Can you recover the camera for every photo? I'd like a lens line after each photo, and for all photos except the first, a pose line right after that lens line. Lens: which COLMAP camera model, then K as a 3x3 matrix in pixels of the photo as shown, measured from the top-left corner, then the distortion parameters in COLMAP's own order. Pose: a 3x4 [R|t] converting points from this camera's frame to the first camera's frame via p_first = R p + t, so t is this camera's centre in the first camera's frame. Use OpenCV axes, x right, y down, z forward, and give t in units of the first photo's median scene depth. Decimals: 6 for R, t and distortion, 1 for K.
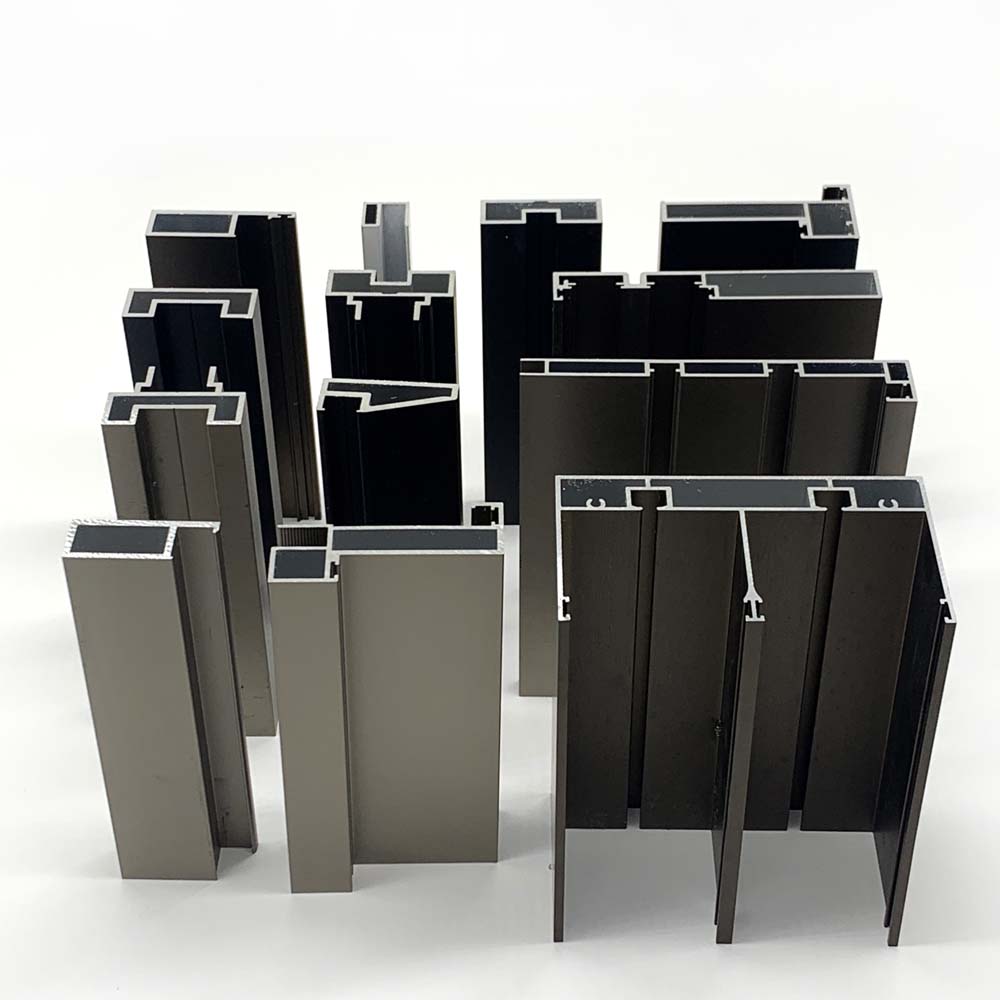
lens RADIAL K [[2042.6, 0, 491.8], [0, 2042.6, 502.4], [0, 0, 1]] dist [0.155715, 0.000000]
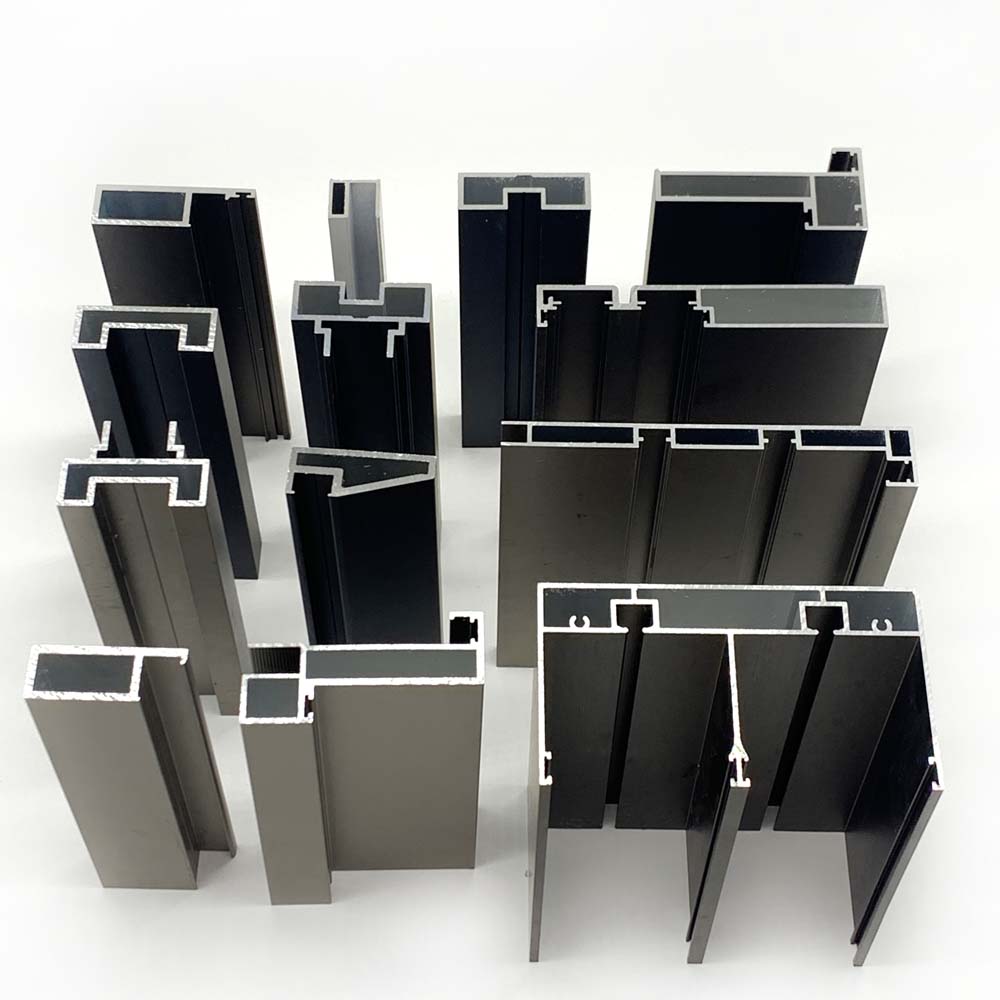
lens RADIAL K [[2042.6, 0, 509.2], [0, 2042.6, 500.2], [0, 0, 1]] dist [0.155715, 0.000000]
pose [[0.999708, 0.001573, 0.024103, -0.004960], [-0.008843, 0.952443, 0.304589, -0.313054], [-0.022478, -0.304714, 0.952179, 0.091693]]
